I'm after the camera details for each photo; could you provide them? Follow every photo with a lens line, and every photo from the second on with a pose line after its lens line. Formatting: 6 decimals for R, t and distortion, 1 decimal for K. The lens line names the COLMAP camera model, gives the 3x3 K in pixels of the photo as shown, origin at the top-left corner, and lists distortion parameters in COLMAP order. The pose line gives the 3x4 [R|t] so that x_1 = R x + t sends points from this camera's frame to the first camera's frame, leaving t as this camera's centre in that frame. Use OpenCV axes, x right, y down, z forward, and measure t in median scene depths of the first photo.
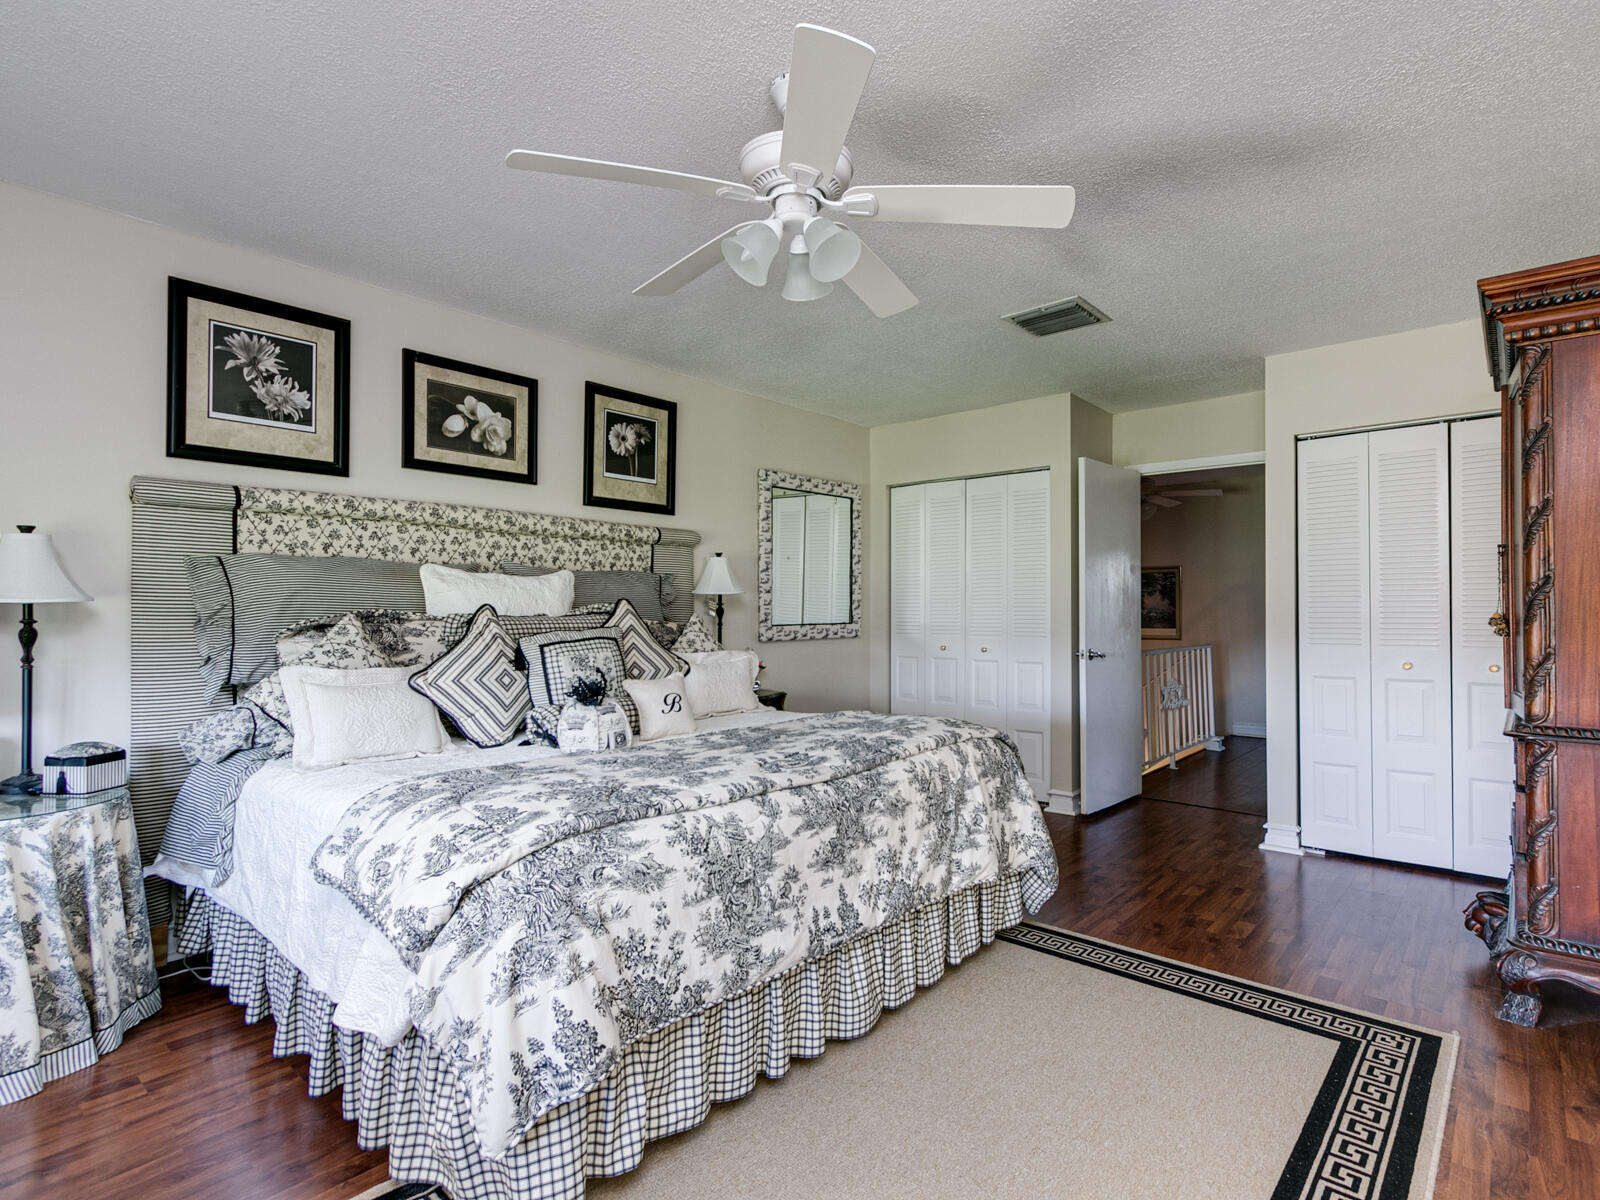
lens RADIAL K [[854.4, 0, 800.0], [0, 854.4, 600.0], [0, 0, 1]] dist [0.017044, 0.000892]
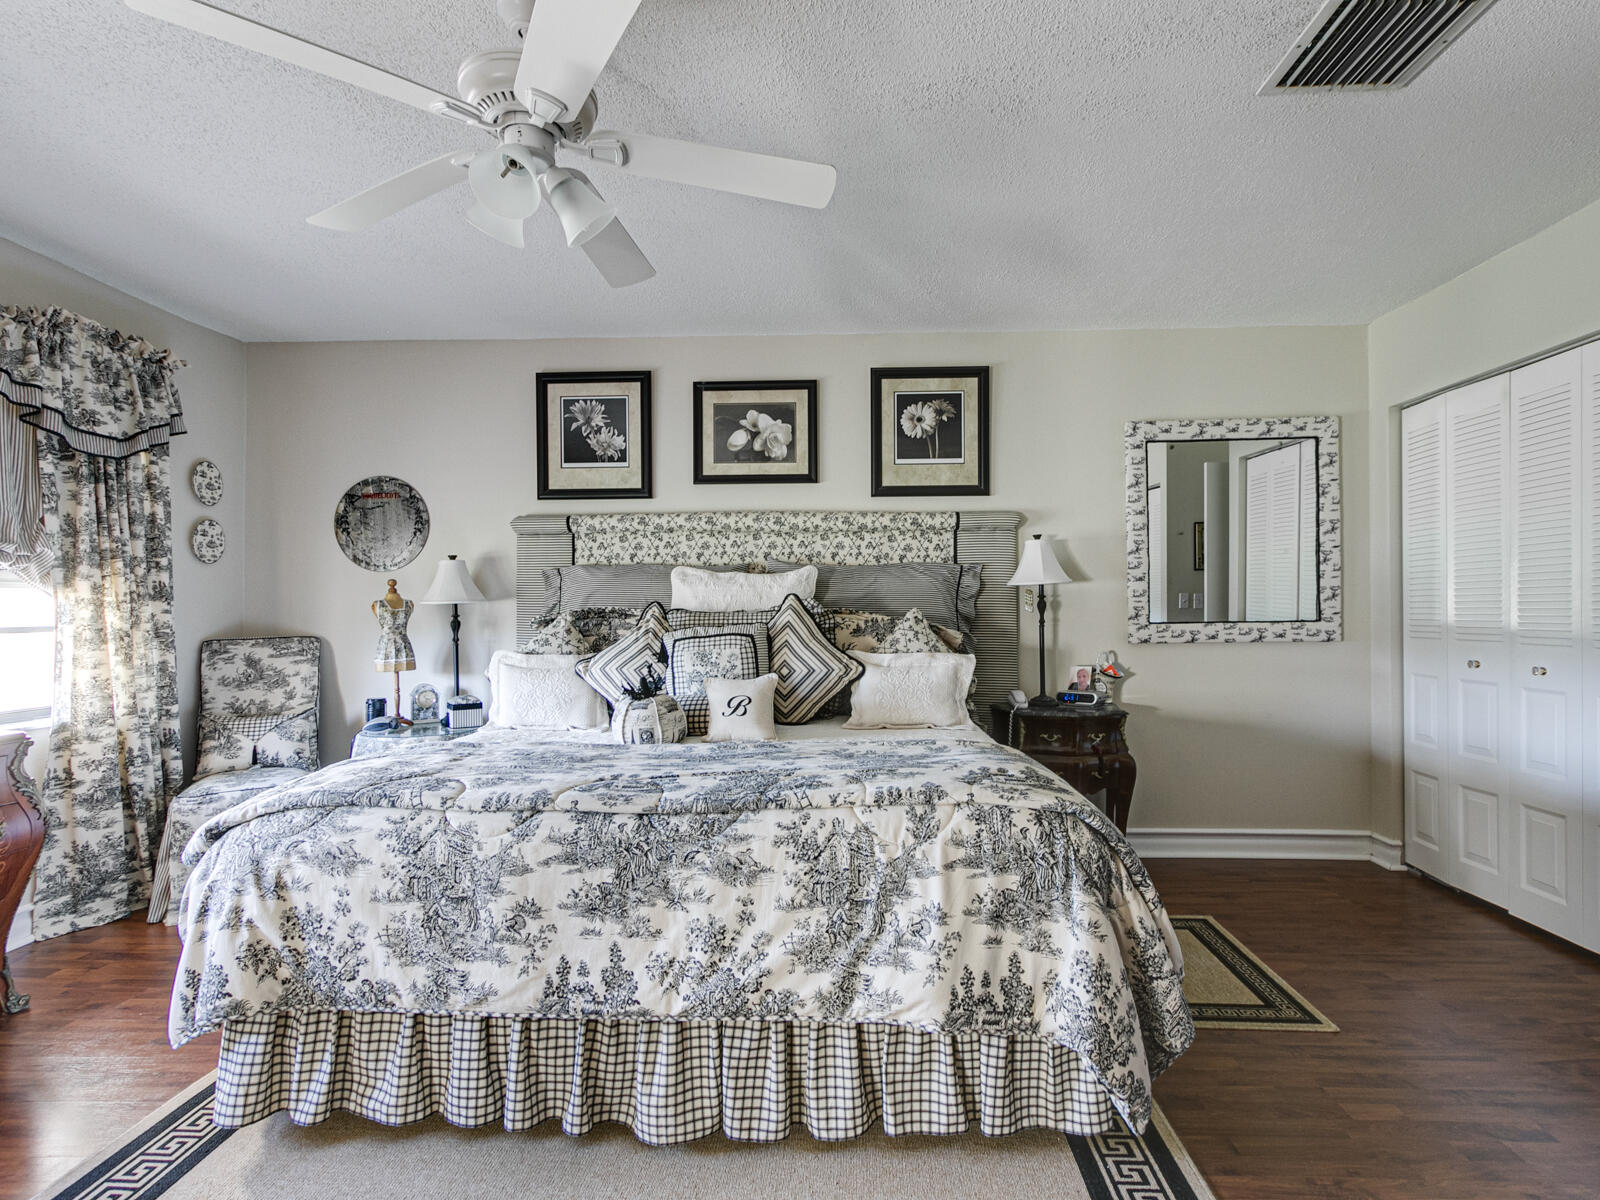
lens RADIAL K [[817.6, 0, 800.0], [0, 817.6, 600.0], [0, 0, 1]] dist [0.006069, 0.000771]
pose [[0.613153, -0.012473, -0.789866, 0.498548], [0.016917, 0.999853, -0.002657, 0.007877], [0.789783, -0.011733, 0.613274, 0.429667]]
